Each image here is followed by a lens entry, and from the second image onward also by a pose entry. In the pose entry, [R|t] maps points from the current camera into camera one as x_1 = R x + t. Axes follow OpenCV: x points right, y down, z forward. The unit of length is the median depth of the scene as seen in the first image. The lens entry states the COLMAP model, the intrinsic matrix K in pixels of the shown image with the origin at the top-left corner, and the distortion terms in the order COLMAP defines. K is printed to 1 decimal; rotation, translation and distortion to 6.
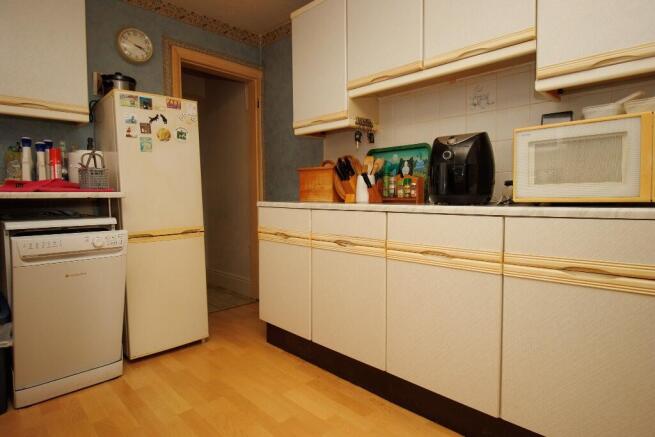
lens RADIAL K [[374.8, 0, 327.5], [0, 374.8, 218.5], [0, 0, 1]] dist [-0.000363, -0.001333]
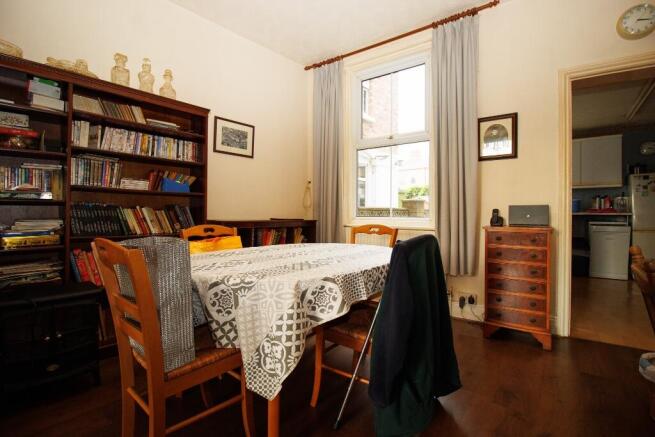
lens RADIAL K [[302.9, 0, 332.9], [0, 302.9, 209.6], [0, 0, 1]] dist [-0.015416, -0.000422]
pose [[0.117014, -0.005517, -0.993115, 1.249997], [-0.063955, 0.997867, -0.013079, 0.067012], [0.991069, 0.065045, 0.116411, -1.295076]]
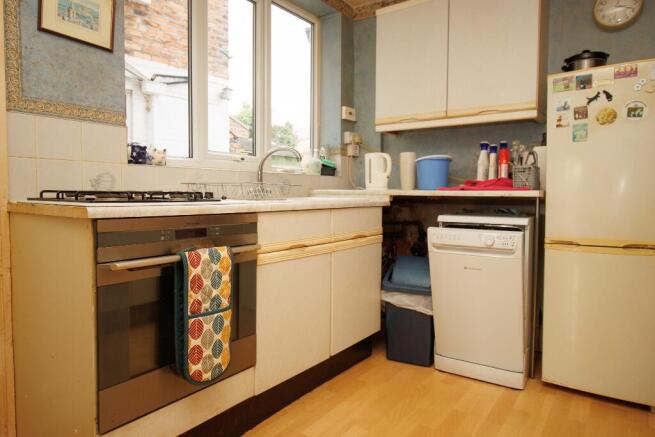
lens RADIAL K [[416.6, 0, 327.5], [0, 416.6, 218.5], [0, 0, 1]] dist [0.002536, 0.000615]
pose [[0.180894, 0.067519, -0.981182, 0.327153], [-0.068301, 0.996094, 0.055953, -0.024454], [0.981128, 0.056894, 0.184799, 0.305496]]
